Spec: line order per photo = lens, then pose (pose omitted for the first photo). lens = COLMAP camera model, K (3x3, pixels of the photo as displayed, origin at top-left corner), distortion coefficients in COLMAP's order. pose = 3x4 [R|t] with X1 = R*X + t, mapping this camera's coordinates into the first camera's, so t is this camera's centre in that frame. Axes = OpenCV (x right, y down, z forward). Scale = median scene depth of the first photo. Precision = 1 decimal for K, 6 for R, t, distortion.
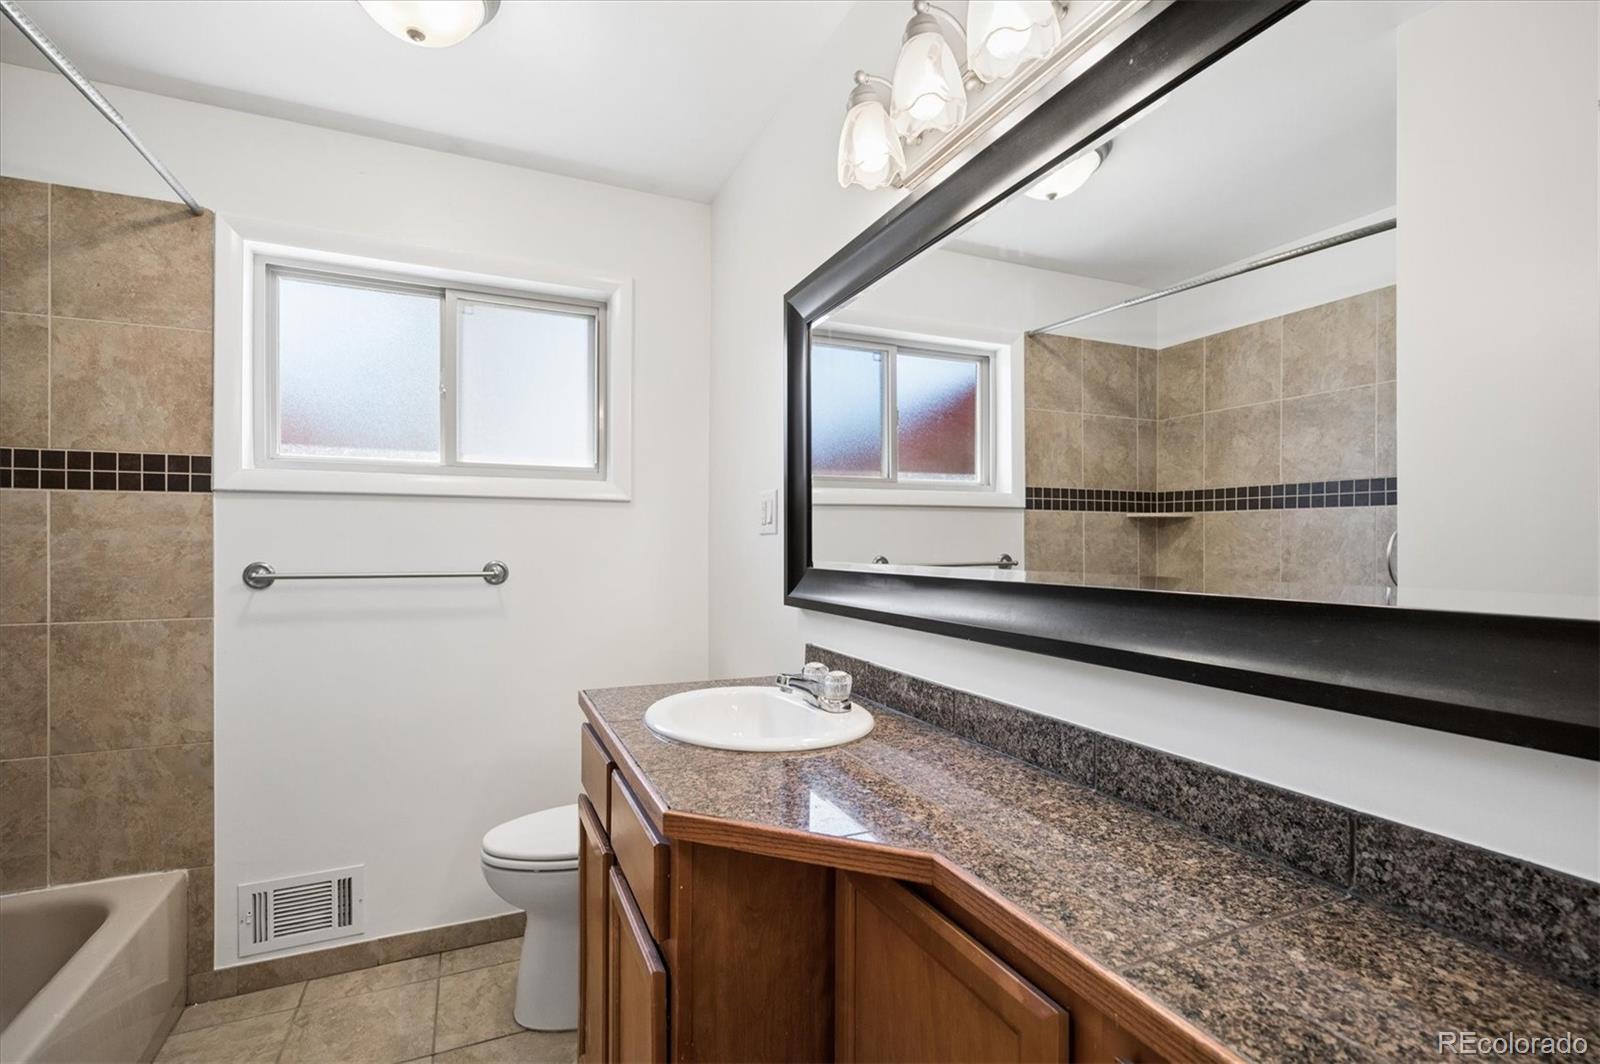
lens RADIAL K [[712.1, 0, 811.2], [0, 712.1, 537.9], [0, 0, 1]] dist [-0.000772, 0.000411]
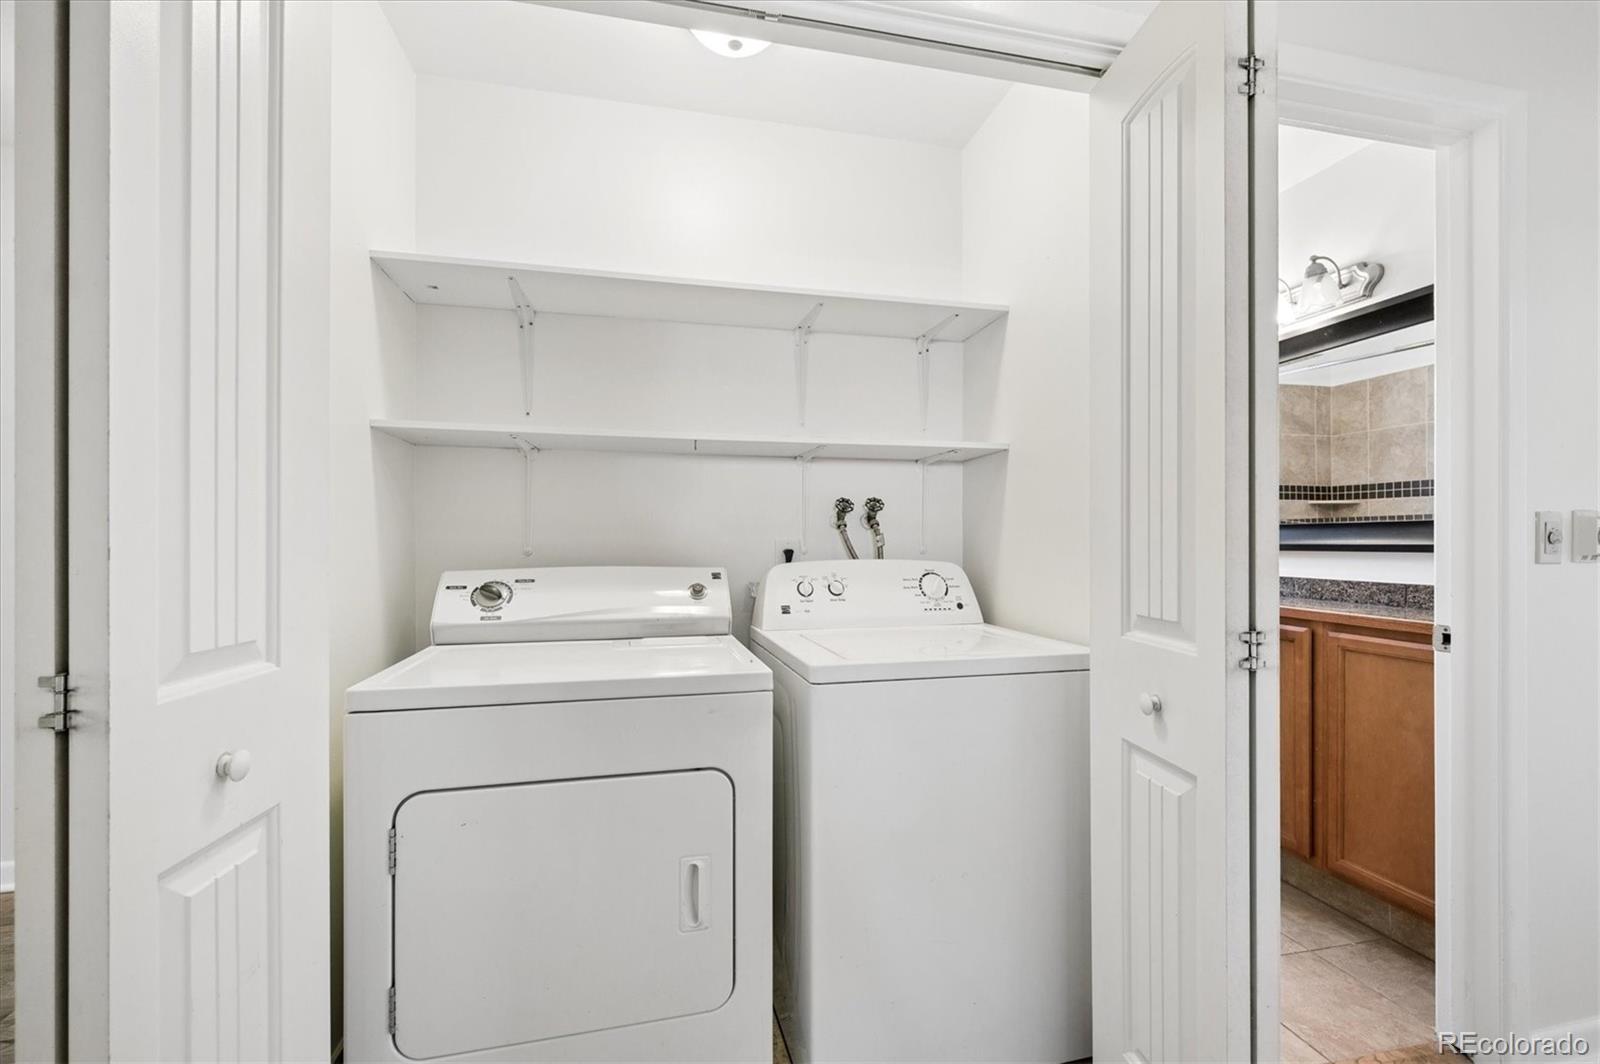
lens RADIAL K [[712.1, 0, 785.3], [0, 712.1, 532.5], [0, 0, 1]] dist [-0.000772, 0.000411]
pose [[0.980631, -0.004055, -0.195821, -0.324479], [0.002573, 0.999966, -0.007820, 0.038795], [0.195847, 0.007165, 0.980608, -0.643704]]
